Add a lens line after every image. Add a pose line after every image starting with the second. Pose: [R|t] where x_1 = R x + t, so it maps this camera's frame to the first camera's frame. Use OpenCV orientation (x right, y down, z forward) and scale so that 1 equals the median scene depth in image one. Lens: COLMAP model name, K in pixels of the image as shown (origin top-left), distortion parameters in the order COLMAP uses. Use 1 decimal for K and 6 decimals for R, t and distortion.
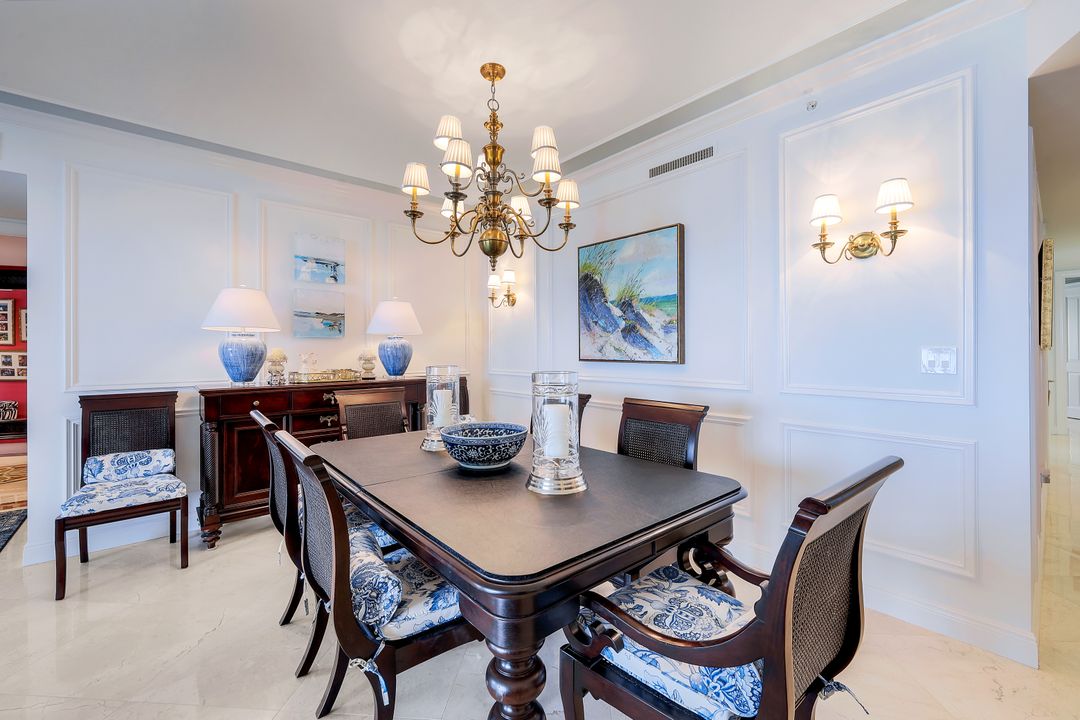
lens RADIAL K [[446.1, 0, 540.4], [0, 446.1, 347.7], [0, 0, 1]] dist [0.002715, 0.000104]
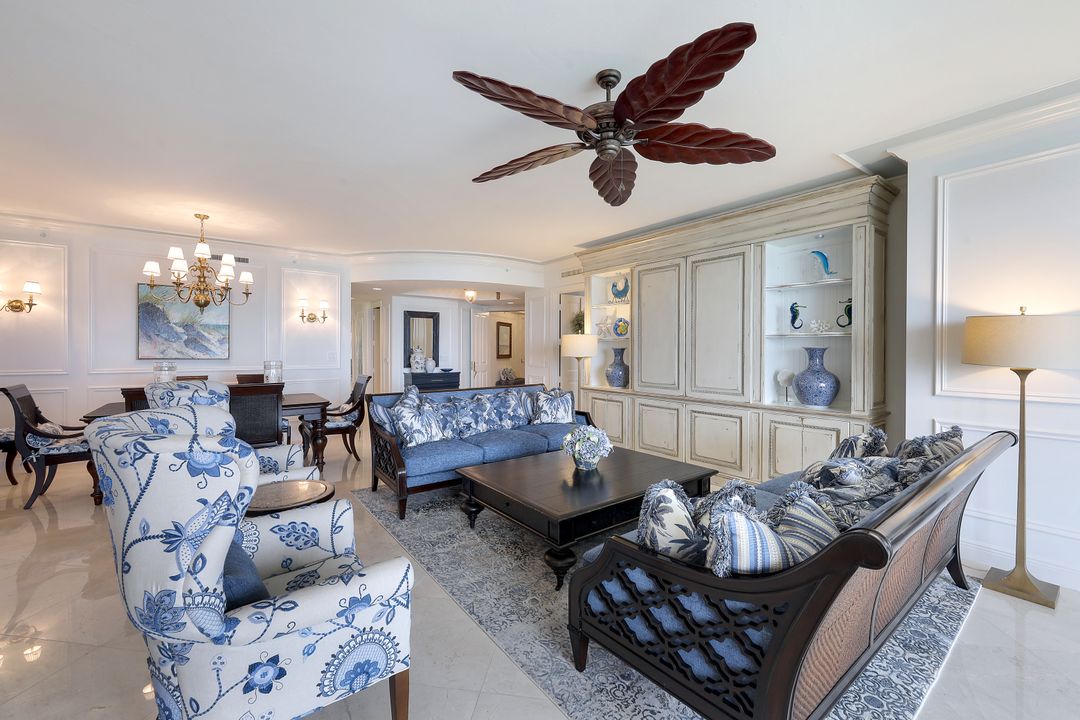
lens RADIAL K [[436.7, 0, 537.1], [0, 436.7, 353.2], [0, 0, 1]] dist [-0.002139, 0.000047]
pose [[0.059515, -0.004178, 0.998219, -1.476701], [-0.013366, 0.999898, 0.004982, -0.019413], [-0.998138, -0.013639, 0.059453, -0.477301]]
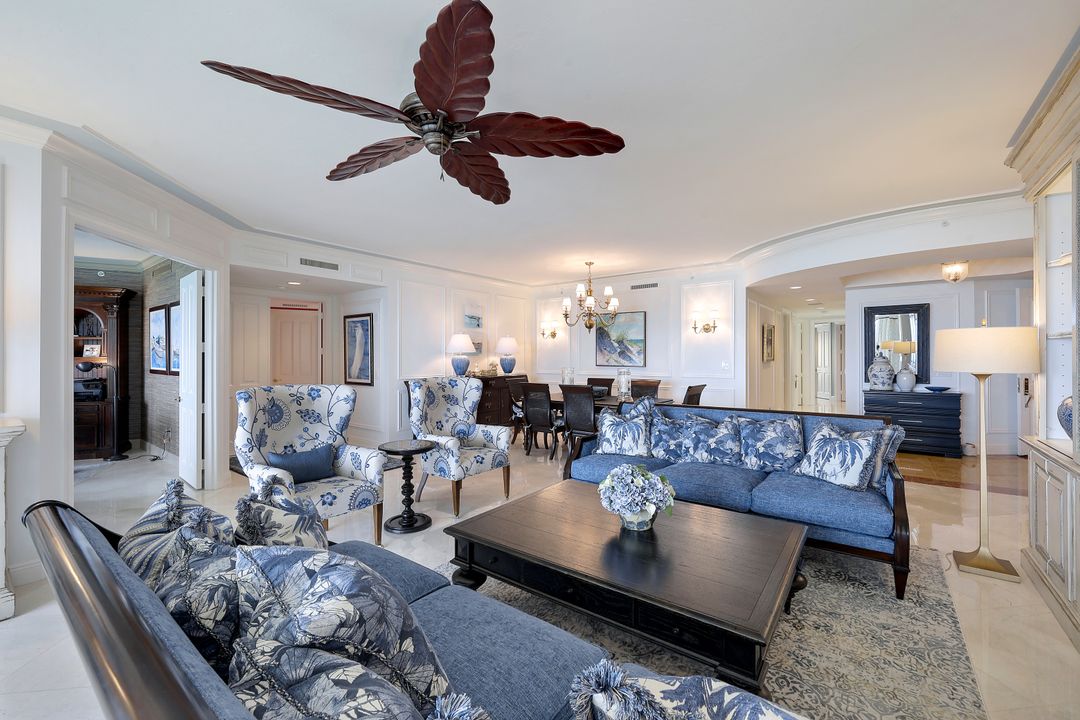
lens RADIAL K [[442.4, 0, 537.5], [0, 442.4, 358.4], [0, 0, 1]] dist [0.003637, 0.000747]
pose [[0.978757, 0.001497, 0.205020, -0.740541], [-0.003638, 0.999943, 0.010069, -0.032757], [-0.204993, -0.010601, 0.978706, -1.238940]]
